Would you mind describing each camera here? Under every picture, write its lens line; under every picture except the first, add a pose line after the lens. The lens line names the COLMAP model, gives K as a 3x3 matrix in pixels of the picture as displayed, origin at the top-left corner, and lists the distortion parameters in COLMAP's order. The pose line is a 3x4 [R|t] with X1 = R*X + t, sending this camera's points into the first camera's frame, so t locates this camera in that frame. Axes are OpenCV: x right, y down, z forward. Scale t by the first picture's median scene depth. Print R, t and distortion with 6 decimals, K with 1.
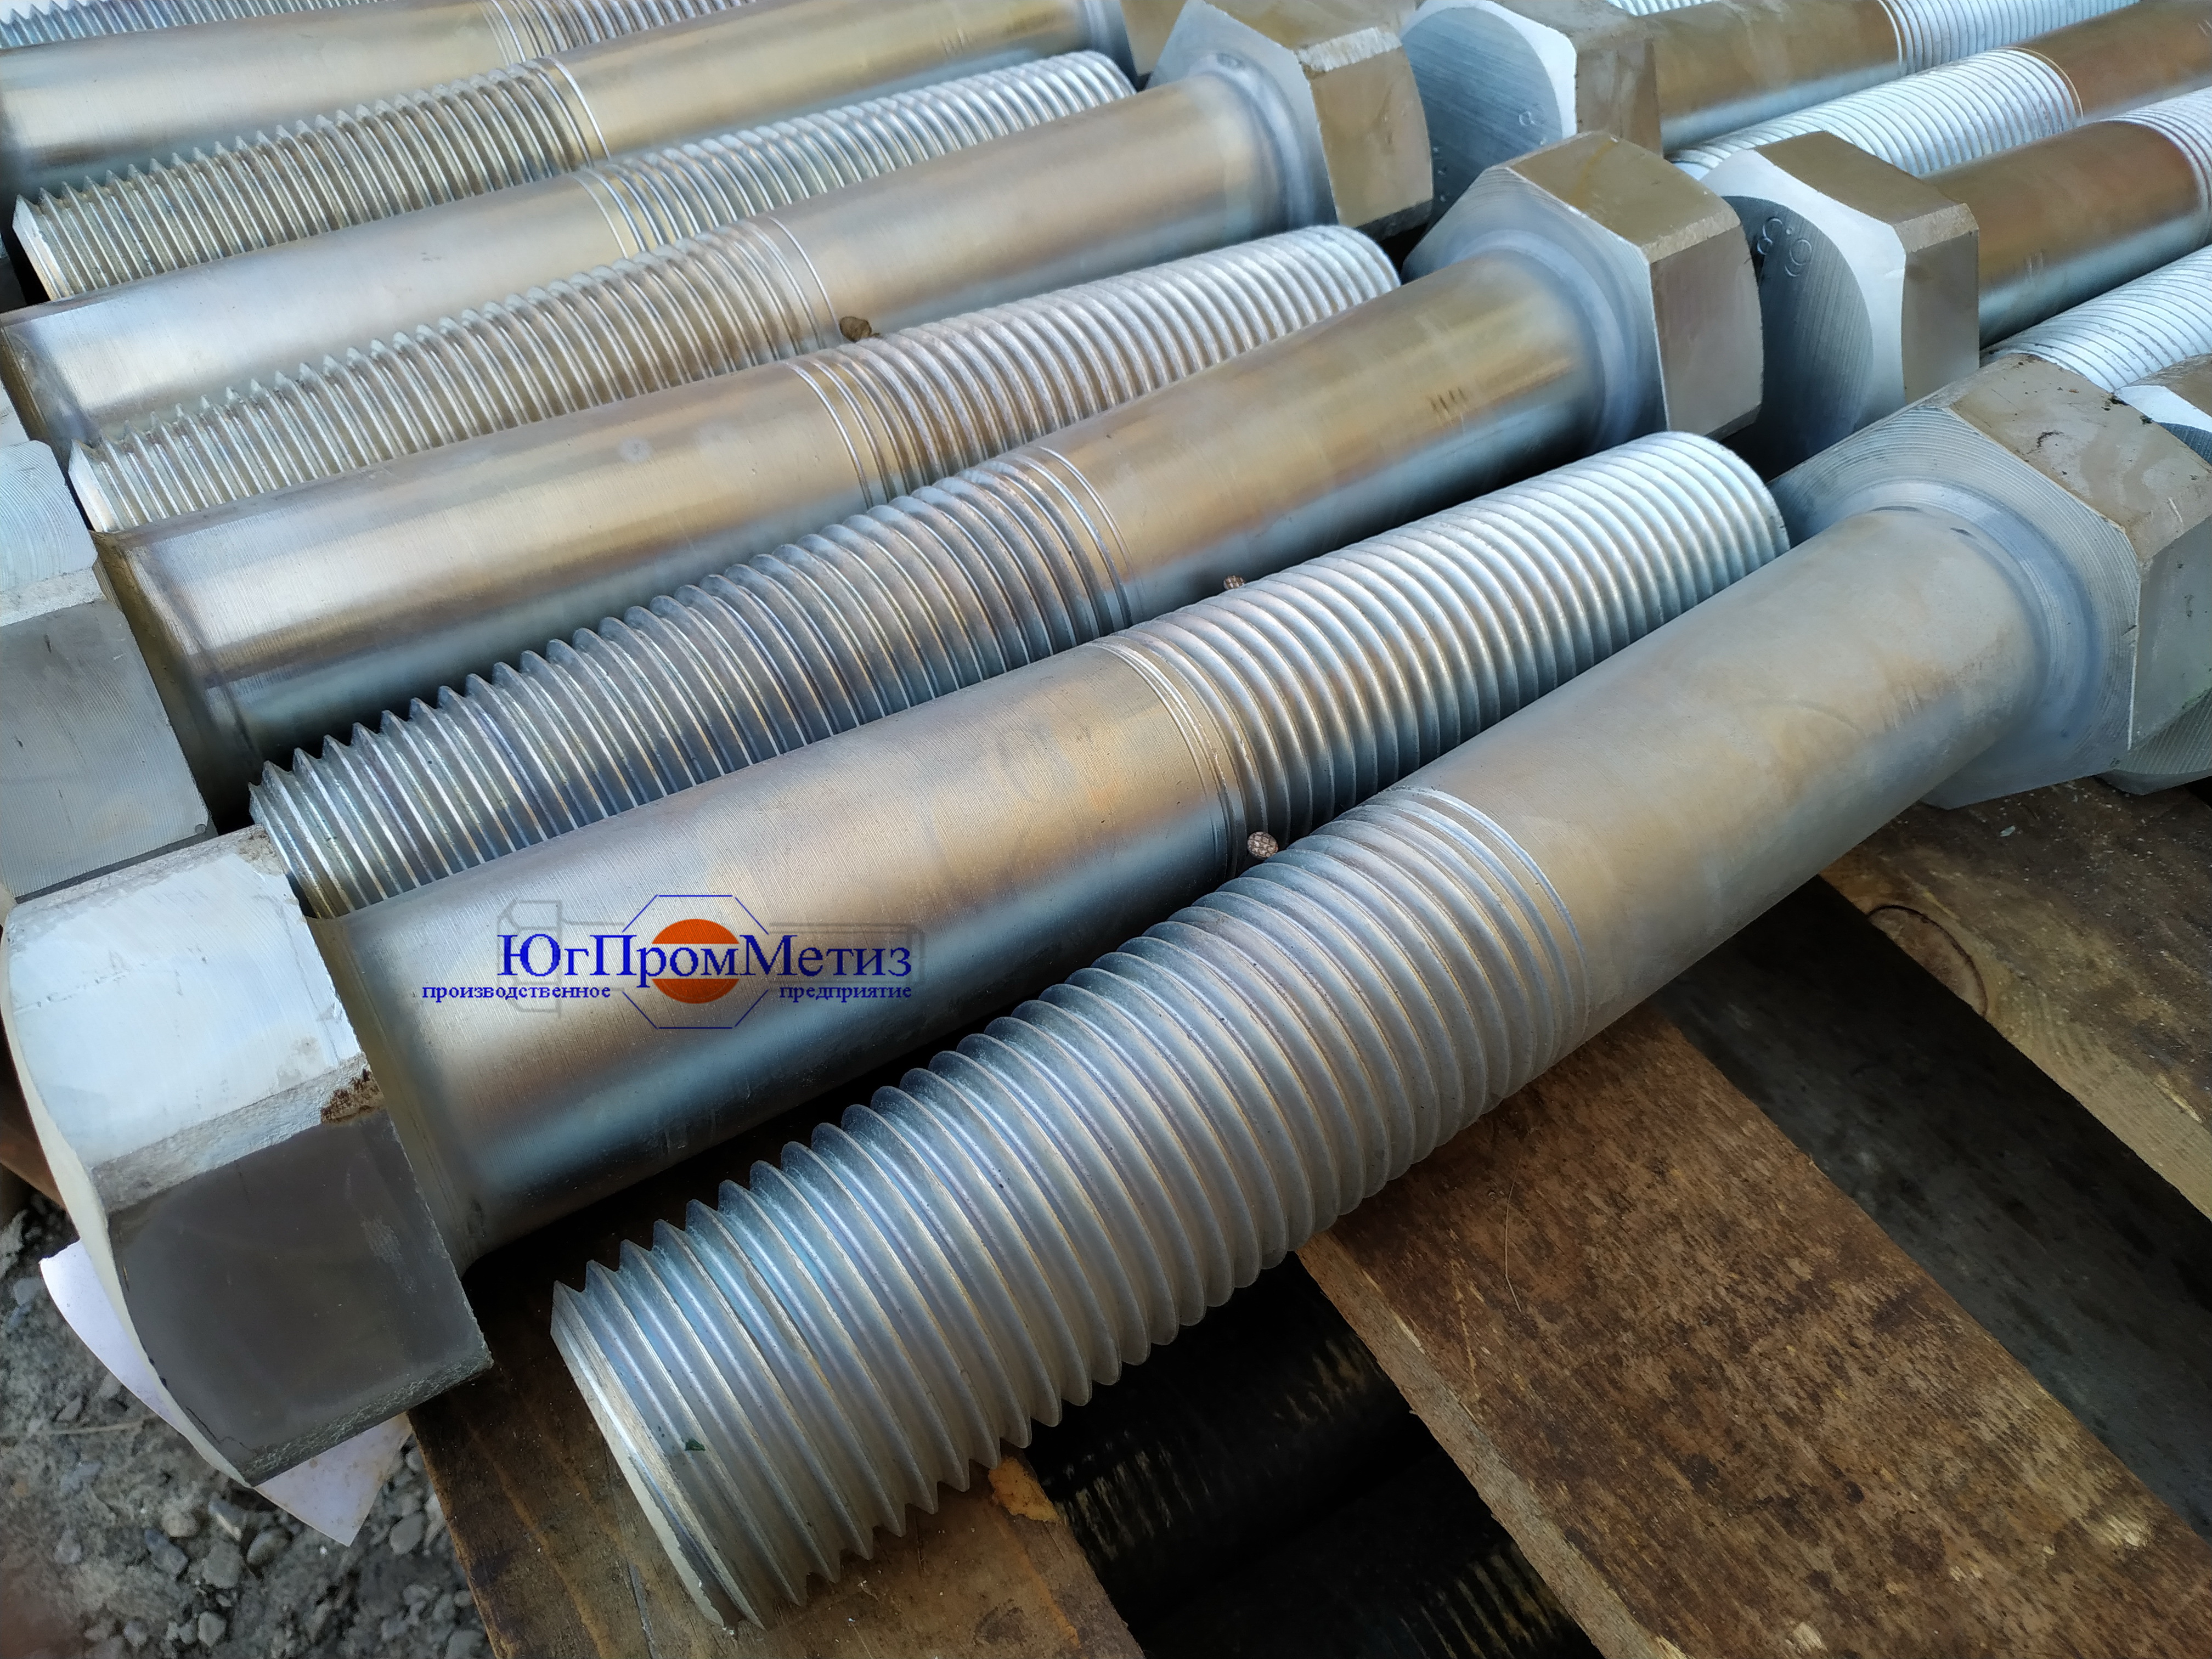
lens RADIAL K [[1597.8, 0, 1106.0], [0, 1597.8, 829.5], [0, 0, 1]] dist [-0.072661, 0.051746]
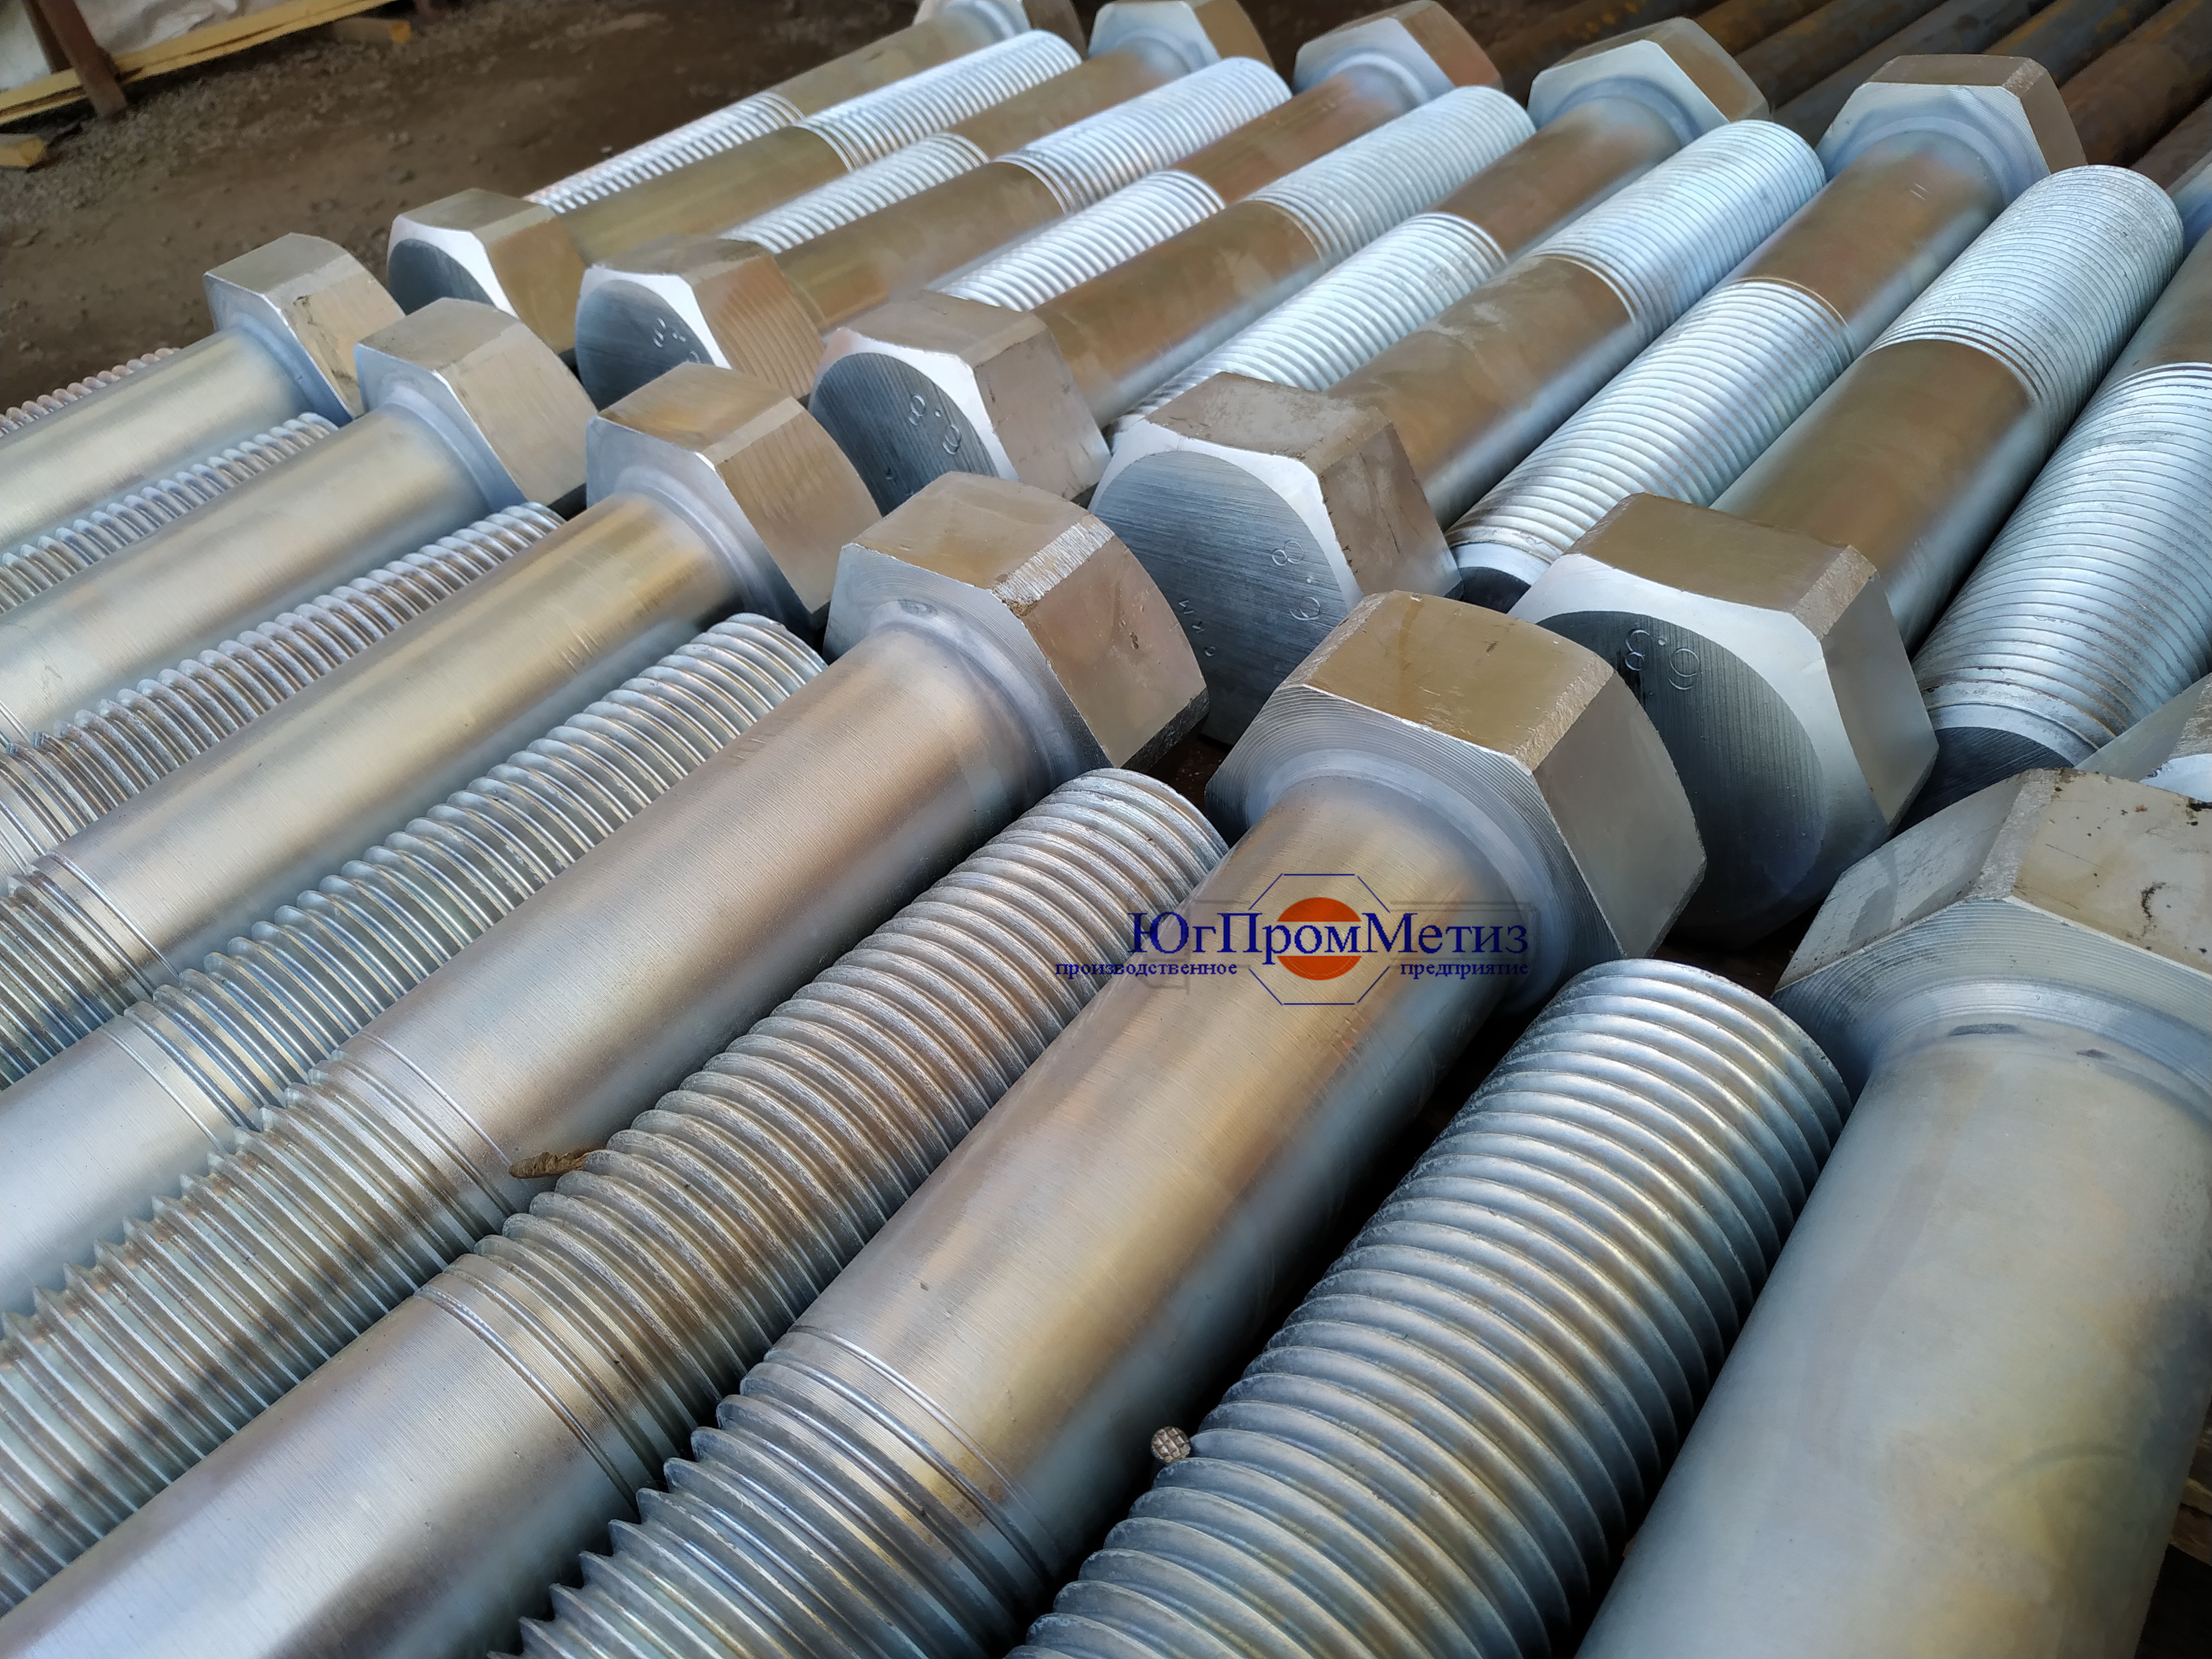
lens RADIAL K [[1617.0, 0, 1106.0], [0, 1617.0, 829.5], [0, 0, 1]] dist [0.029323, -0.087317]
pose [[0.946054, -0.304314, 0.111240, 0.049281], [0.317672, 0.938741, -0.133605, -0.270459], [-0.063768, 0.161735, 0.984772, 0.223482]]
